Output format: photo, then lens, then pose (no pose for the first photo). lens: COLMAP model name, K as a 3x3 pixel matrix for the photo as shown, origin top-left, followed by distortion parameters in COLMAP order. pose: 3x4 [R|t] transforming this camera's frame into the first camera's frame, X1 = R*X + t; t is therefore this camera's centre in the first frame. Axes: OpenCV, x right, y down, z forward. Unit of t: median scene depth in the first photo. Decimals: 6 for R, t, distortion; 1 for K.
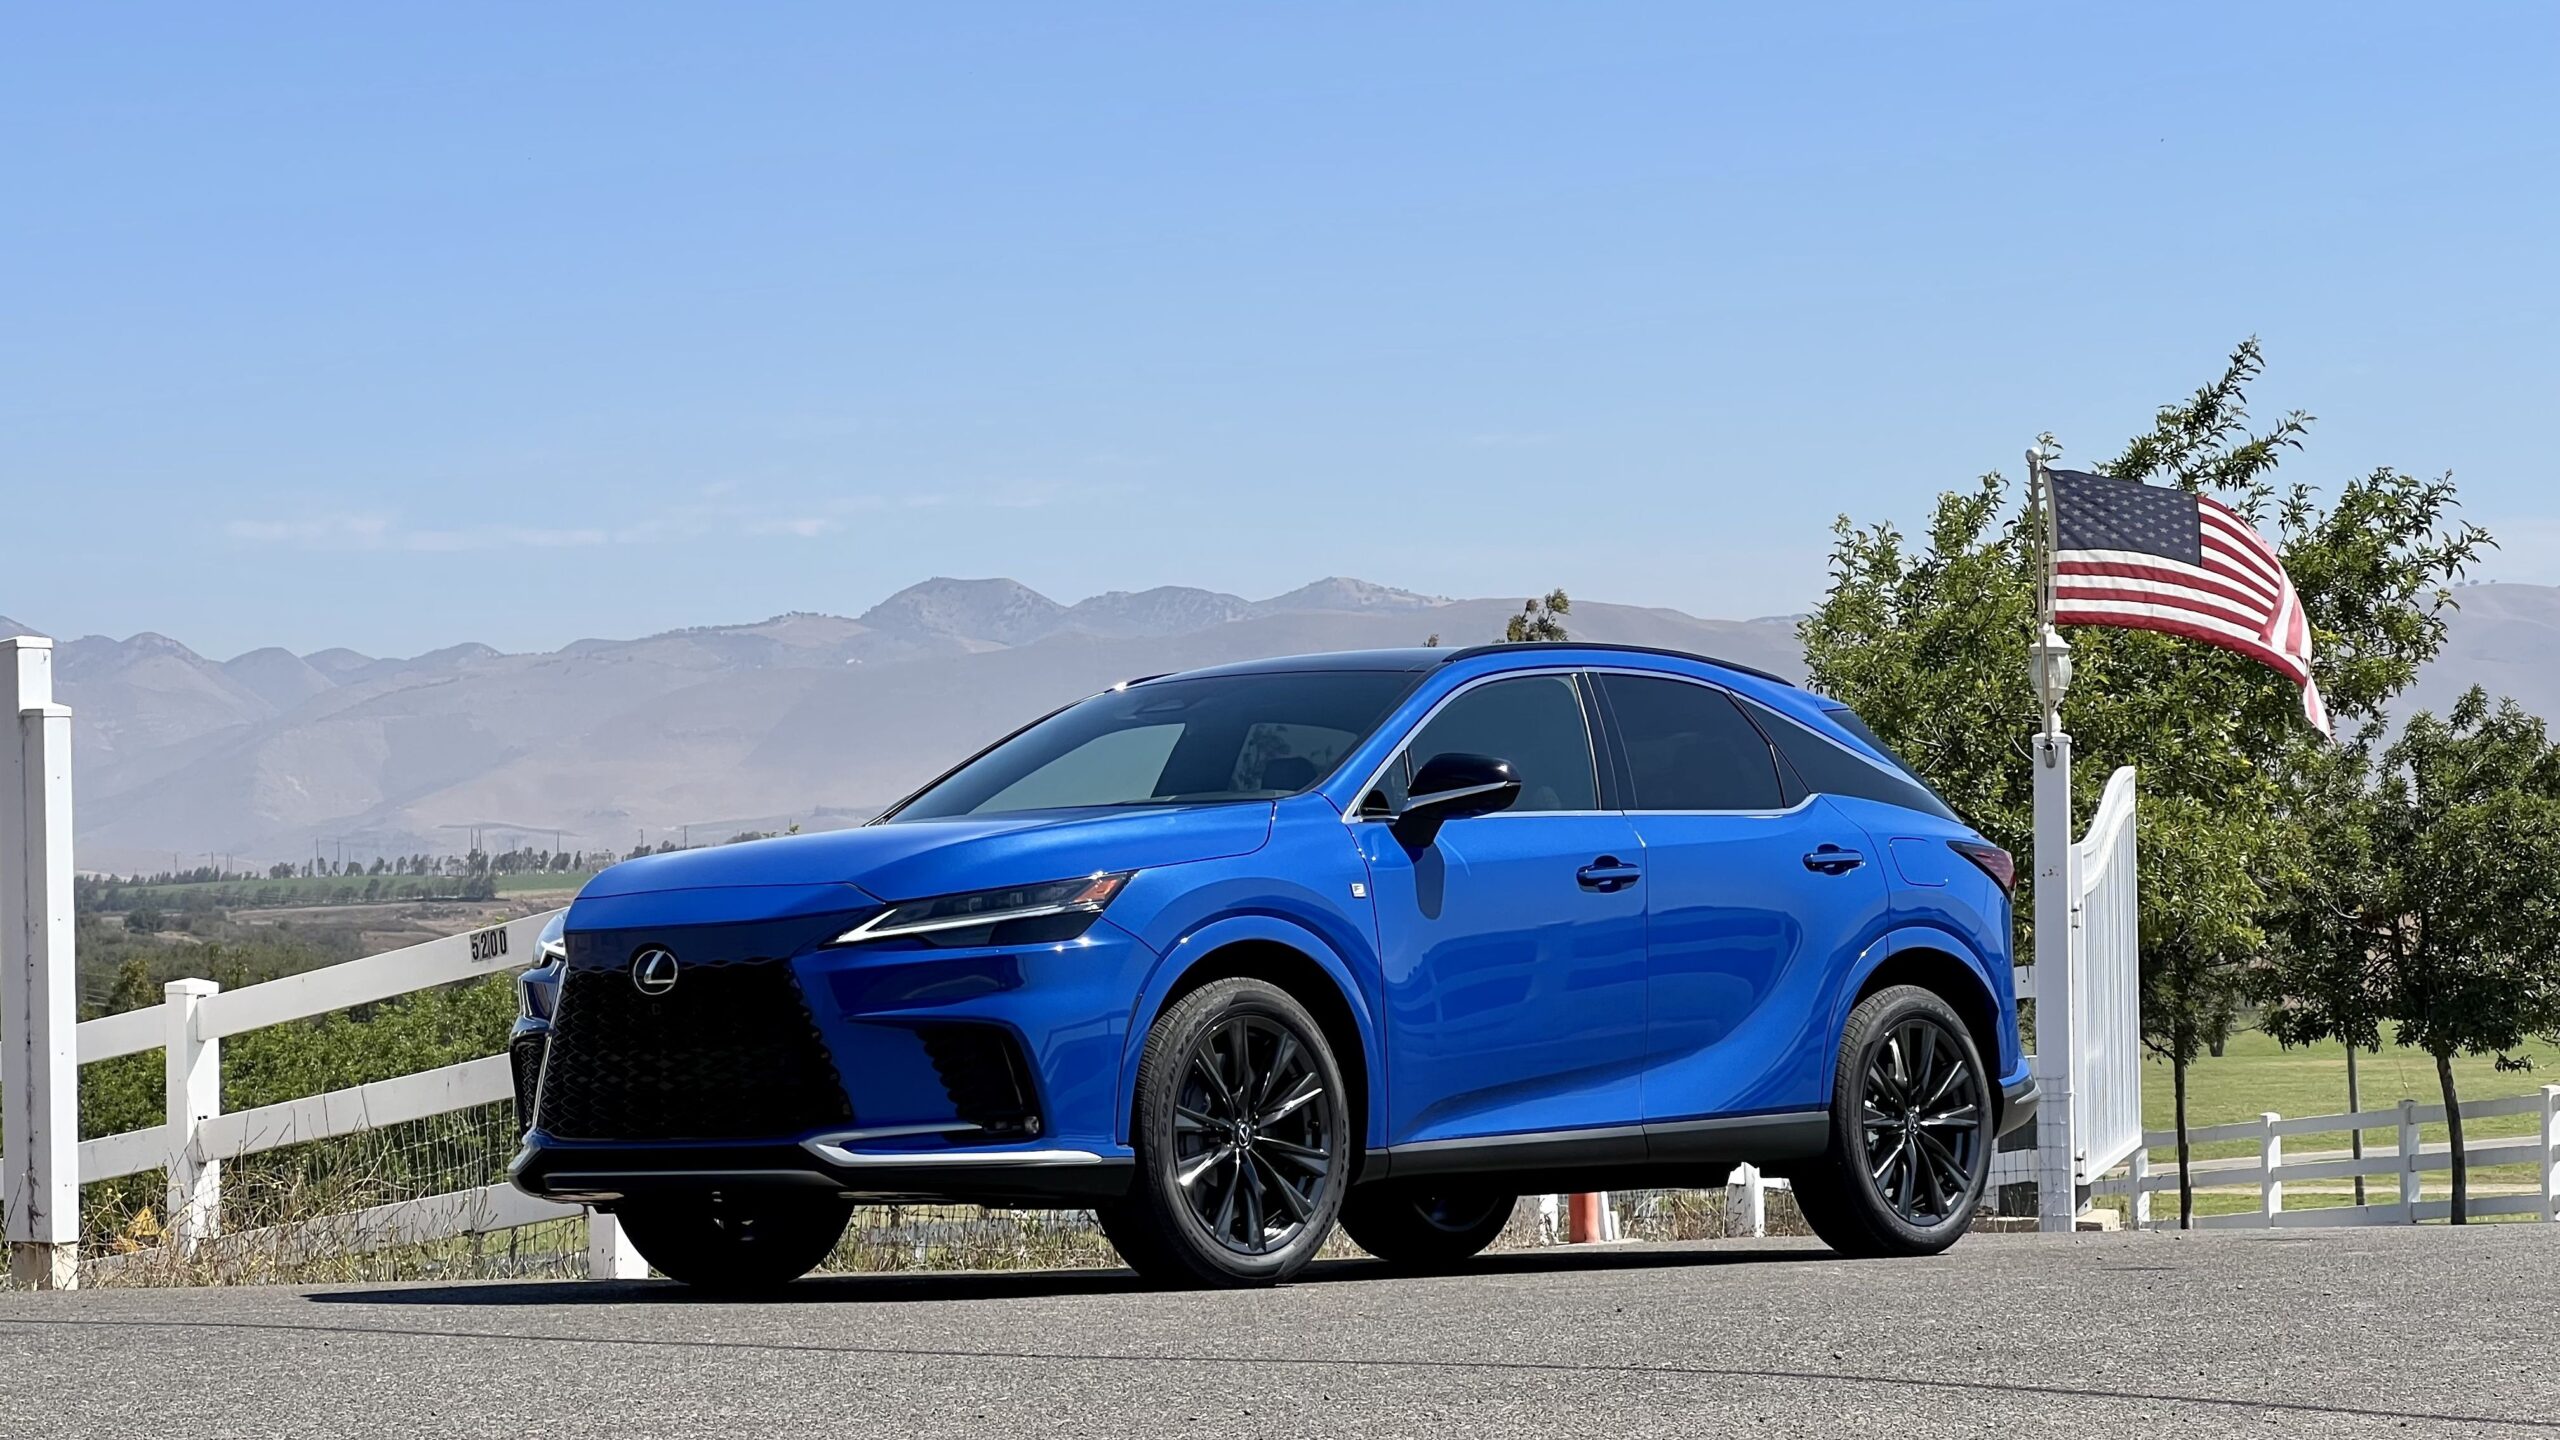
lens RADIAL K [[5585.9, 0, 1313.6], [0, 5585.9, 727.8], [0, 0, 1]] dist [-0.366378, 8.071489]
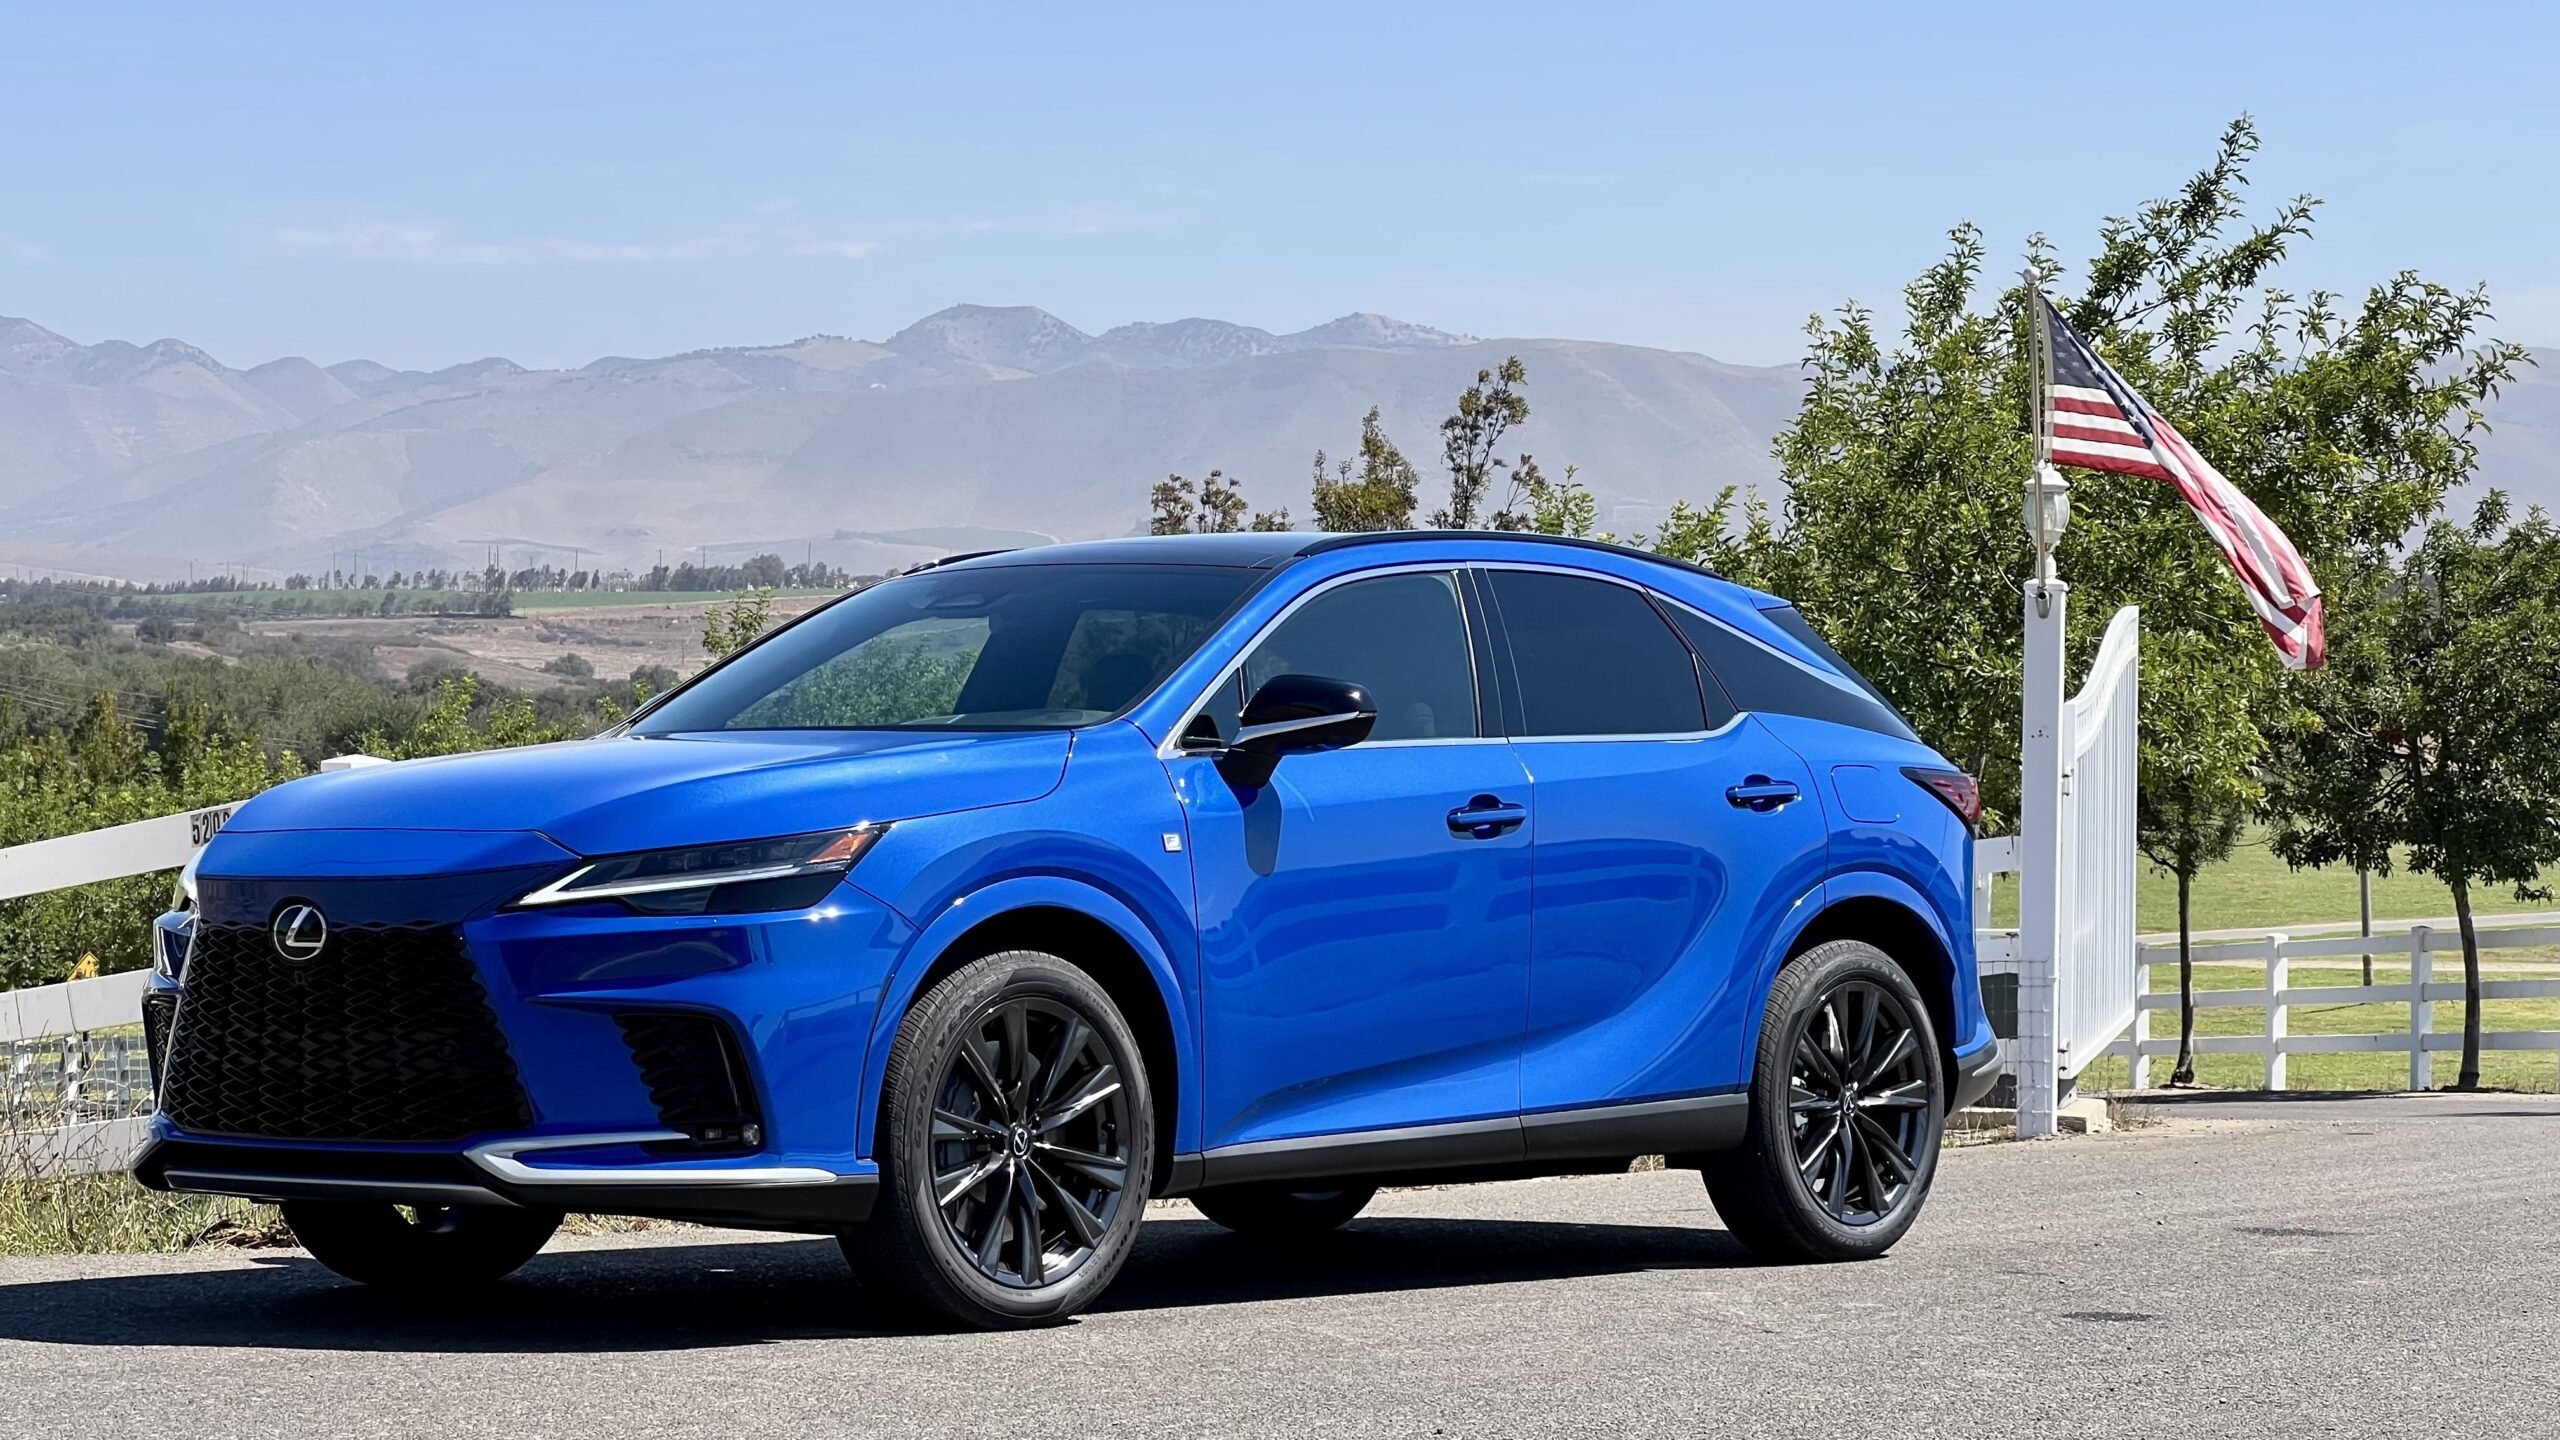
lens RADIAL K [[5632.7, 0, 1341.2], [0, 5632.7, 681.2], [0, 0, 1]] dist [-0.206692, 5.112933]
pose [[0.999703, 0.024066, 0.003894, 0.026214], [-0.024194, 0.999019, 0.037083, -0.023508], [-0.002997, -0.037166, 0.999305, 0.151721]]
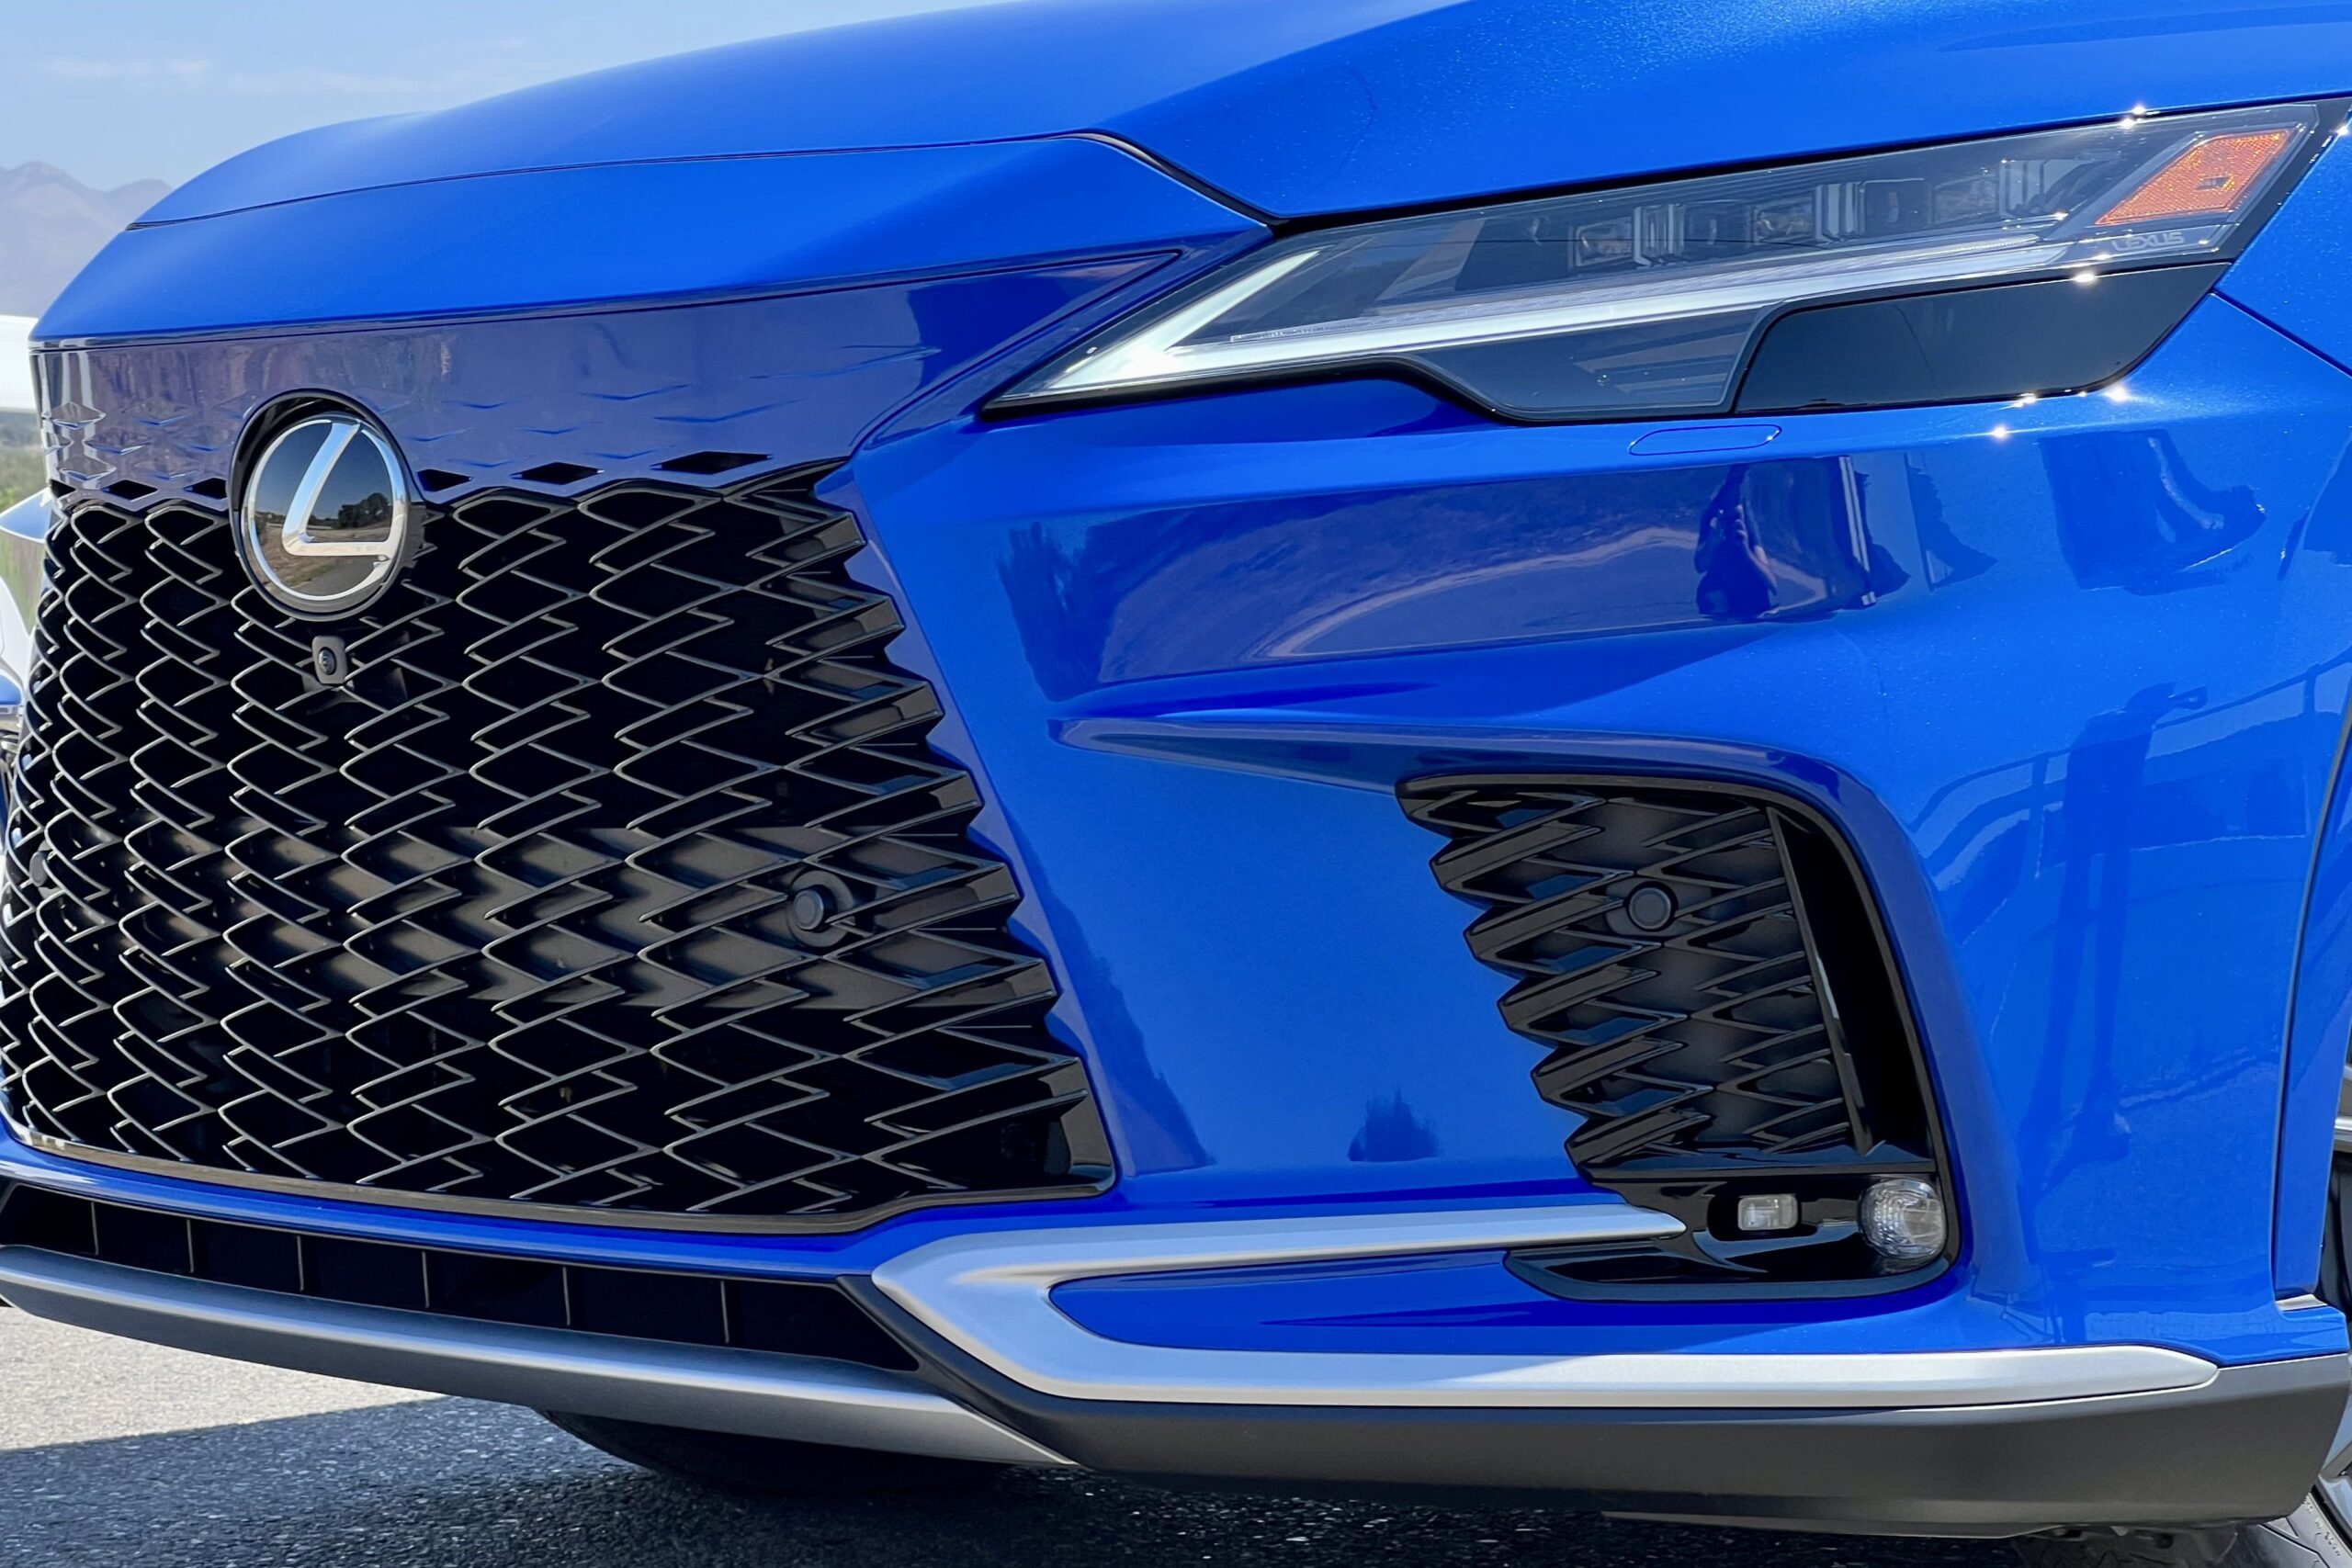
lens RADIAL K [[5492.7, 0, 1181.0], [0, 5492.7, 853.4], [0, 0, 1]] dist [-0.261359, 6.834299]
pose [[0.994497, 0.022243, -0.102373, -0.048242], [-0.010628, 0.993580, 0.112634, 0.027093], [0.104221, -0.110927, 0.988349, 0.659568]]
